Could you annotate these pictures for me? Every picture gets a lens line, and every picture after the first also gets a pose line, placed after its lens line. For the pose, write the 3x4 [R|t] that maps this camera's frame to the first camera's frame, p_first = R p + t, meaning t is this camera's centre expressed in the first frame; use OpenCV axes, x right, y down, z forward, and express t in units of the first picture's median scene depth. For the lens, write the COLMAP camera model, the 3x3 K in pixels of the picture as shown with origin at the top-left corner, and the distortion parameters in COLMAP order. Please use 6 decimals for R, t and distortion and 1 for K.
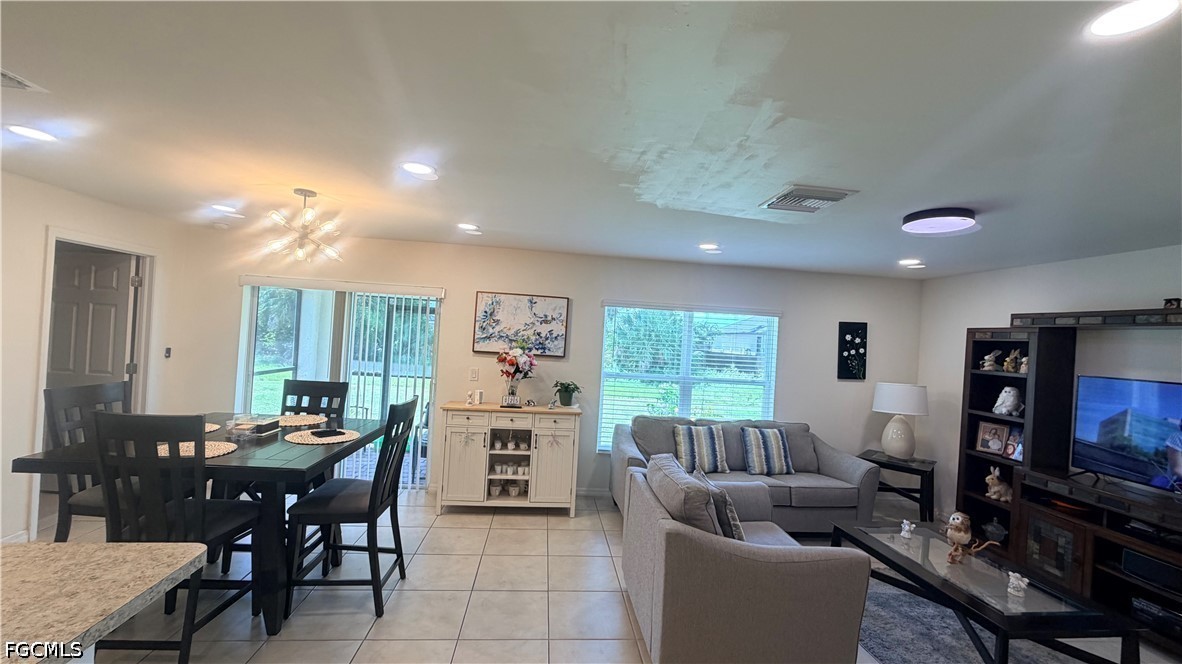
lens RADIAL K [[473.0, 0, 589.3], [0, 473.0, 333.4], [0, 0, 1]] dist [0.000334, 0.000845]
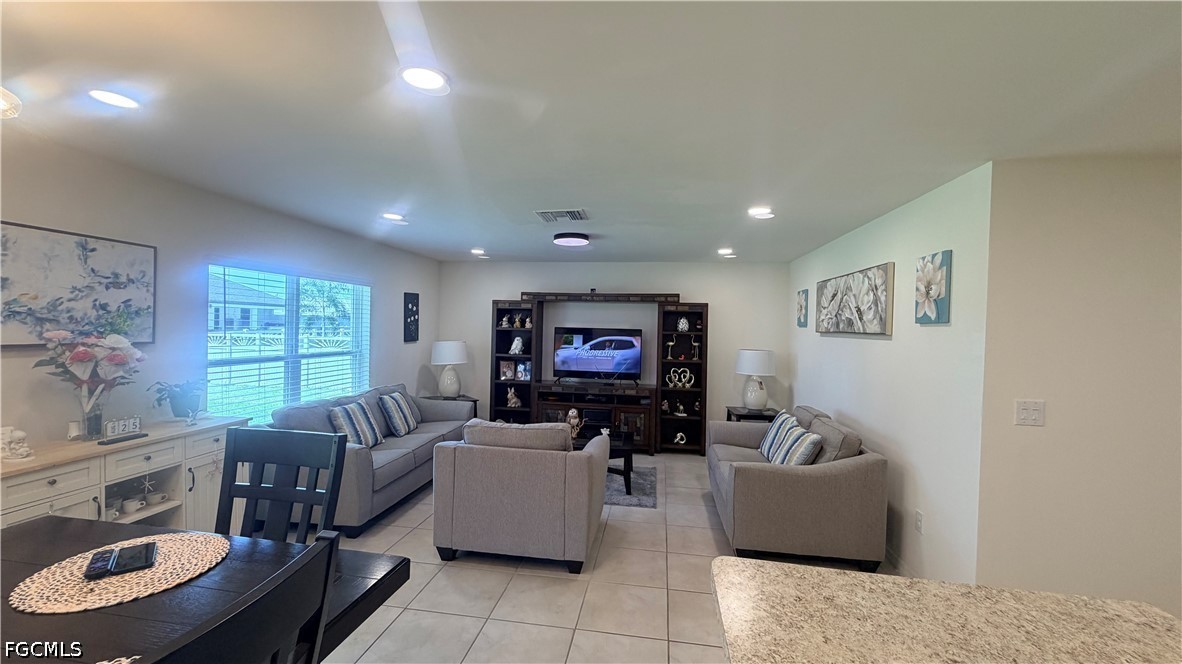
lens RADIAL K [[473.0, 0, 589.3], [0, 473.0, 333.4], [0, 0, 1]] dist [0.000334, 0.000845]
pose [[0.243912, -0.066558, 0.967511, -0.559328], [-0.015578, 0.997245, 0.072531, -0.018415], [-0.969672, -0.032763, 0.242203, 0.330323]]
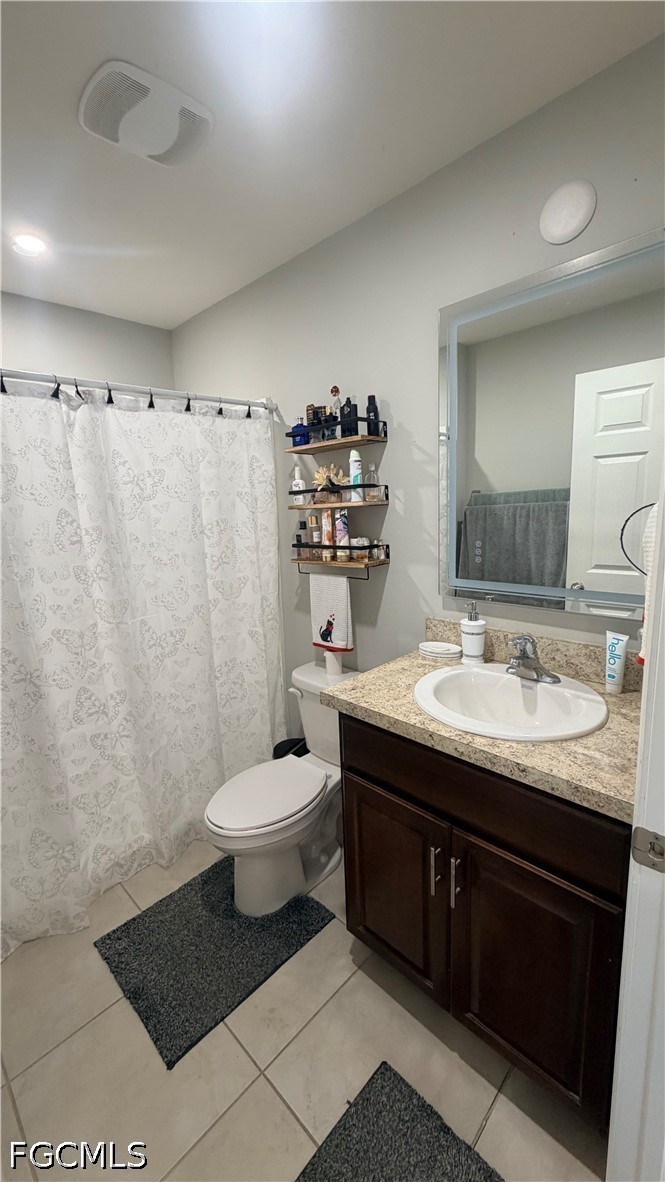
lens RADIAL K [[473.0, 0, 332.3], [0, 473.0, 590.1], [0, 0, 1]] dist [0.000334, 0.000845]
pose [[0.640345, 0.053888, -0.766194, -0.087302], [0.082769, 0.986886, 0.138584, 0.029858], [0.763614, -0.152159, 0.627487, 0.014076]]
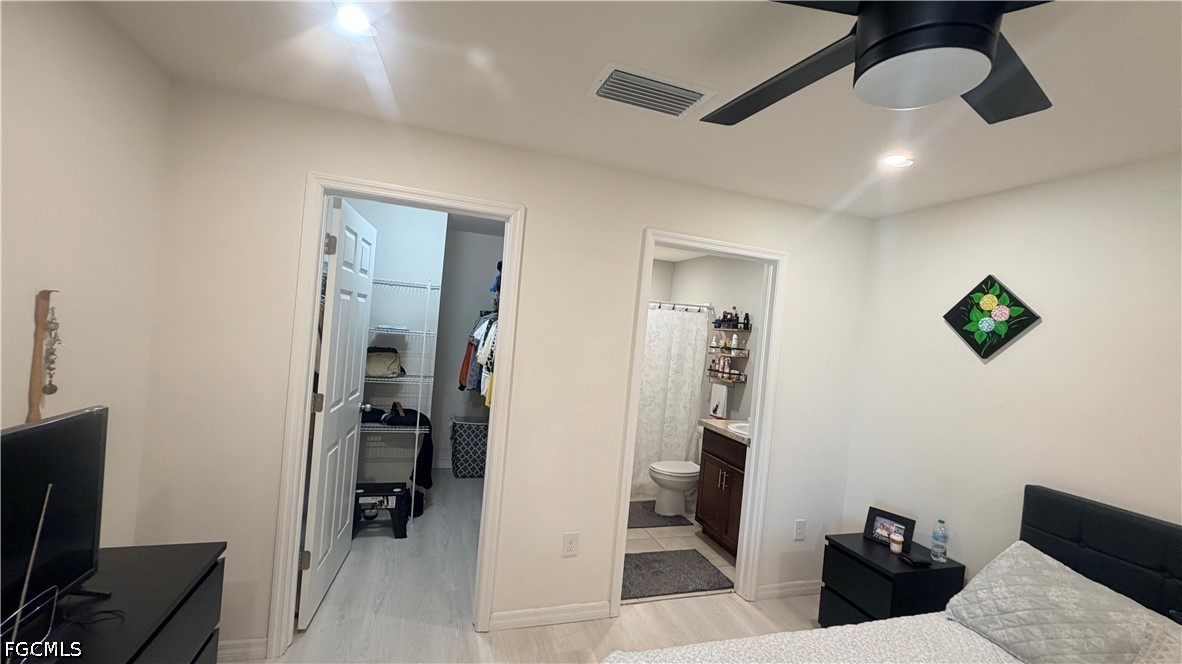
lens RADIAL K [[473.0, 0, 589.3], [0, 473.0, 333.4], [0, 0, 1]] dist [0.000334, 0.000845]
pose [[0.232339, -0.026587, -0.972272, 0.496025], [-0.072340, 0.996385, -0.044533, 0.033810], [0.969941, 0.080680, 0.229576, -0.222032]]
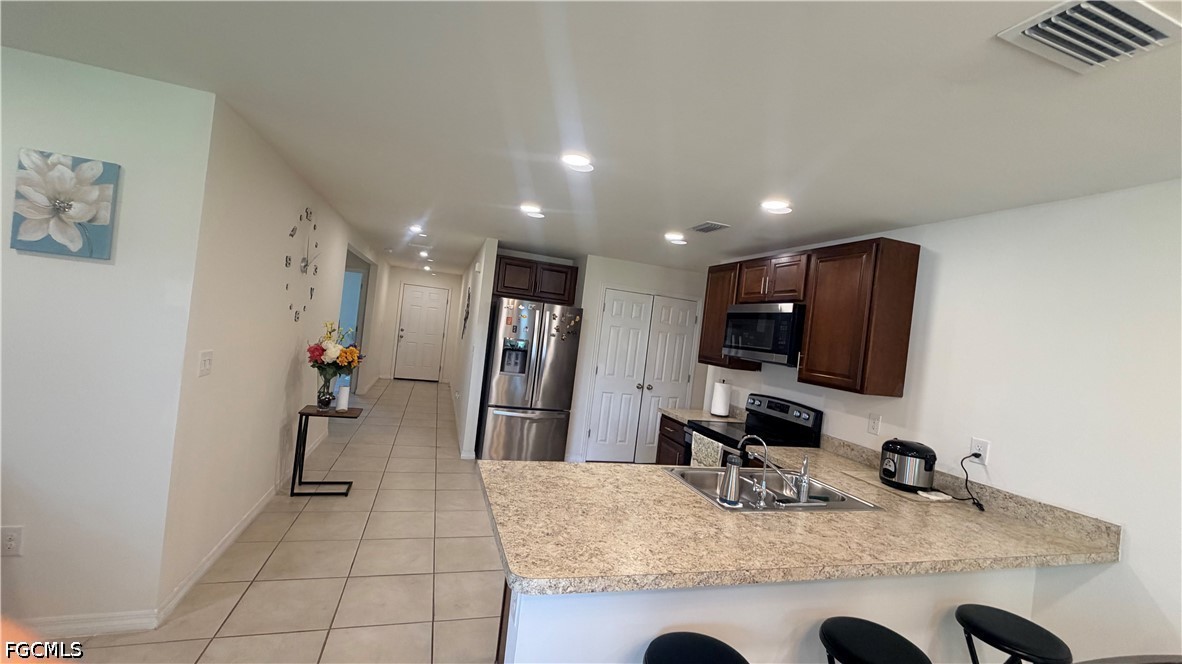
lens RADIAL K [[473.0, 0, 589.3], [0, 473.0, 333.4], [0, 0, 1]] dist [0.000334, 0.000845]
pose [[-0.961095, -0.168715, -0.218703, -0.215412], [-0.170841, 0.985255, -0.009294, 0.000188], [0.217046, 0.028431, -0.975747, 0.593919]]
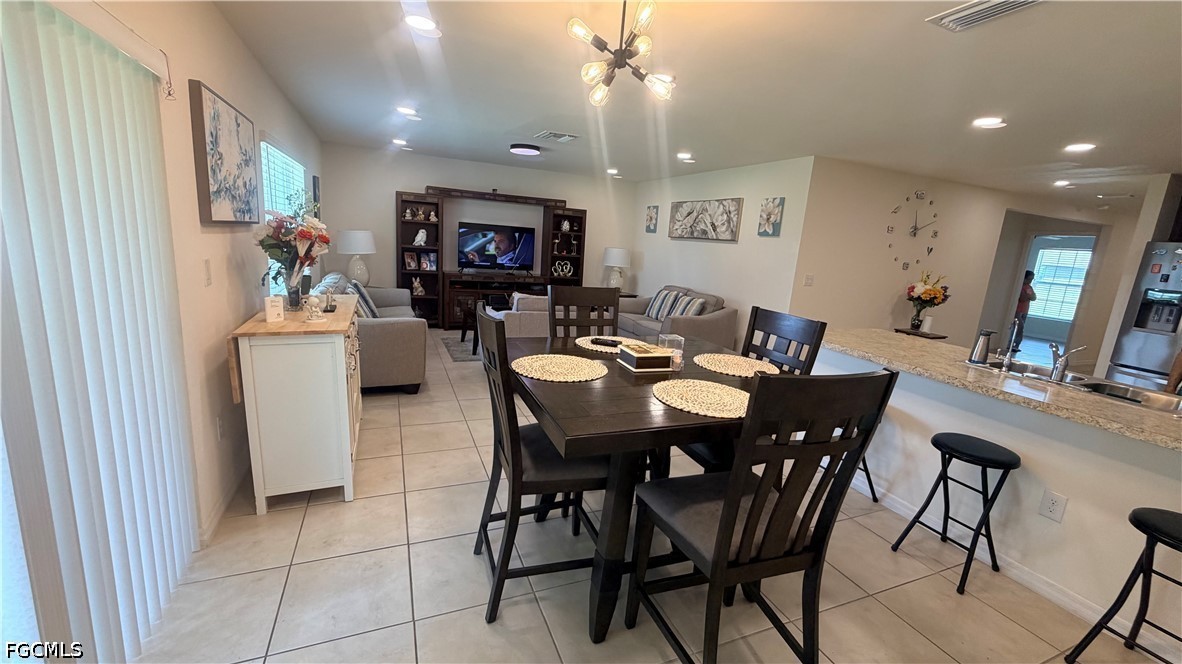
lens RADIAL K [[473.0, 0, 589.3], [0, 473.0, 333.4], [0, 0, 1]] dist [0.000334, 0.000845]
pose [[-0.297849, -0.267226, 0.916448, -0.868712], [-0.097679, 0.963512, 0.249204, -0.008856], [-0.949603, -0.015292, -0.313083, 0.854730]]
